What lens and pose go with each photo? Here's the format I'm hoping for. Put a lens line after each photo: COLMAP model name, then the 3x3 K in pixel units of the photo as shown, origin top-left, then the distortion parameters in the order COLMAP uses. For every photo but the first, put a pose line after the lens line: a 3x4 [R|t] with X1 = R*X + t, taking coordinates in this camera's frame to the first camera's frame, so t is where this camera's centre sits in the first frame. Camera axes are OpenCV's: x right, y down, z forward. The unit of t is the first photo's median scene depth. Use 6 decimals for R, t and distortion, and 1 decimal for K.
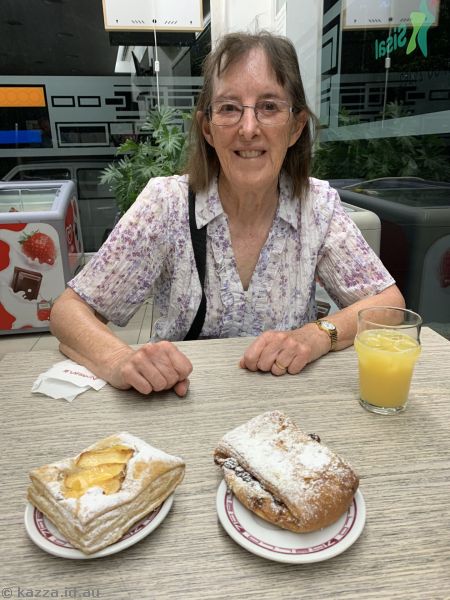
lens RADIAL K [[452.0, 0, 226.1], [0, 452.0, 298.6], [0, 0, 1]] dist [-0.002352, -0.003493]
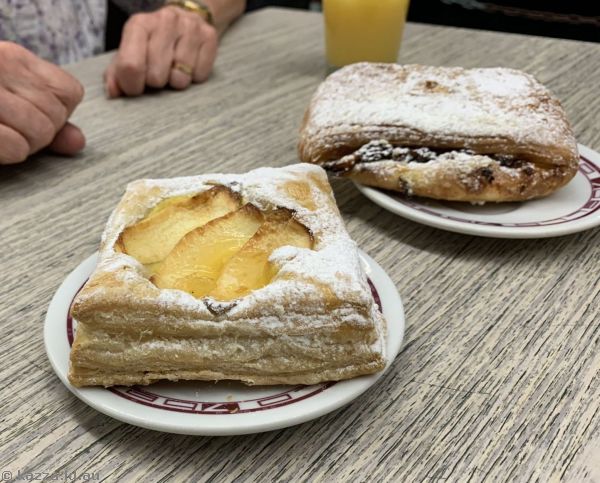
lens RADIAL K [[644.0, 0, 300.7], [0, 644.0, 242.9], [0, 0, 1]] dist [-0.017995, 0.000000]
pose [[0.764190, -0.385348, 0.517224, -0.323145], [0.229892, 0.911973, 0.339786, 0.133160], [-0.602630, -0.140756, 0.785509, 0.322190]]
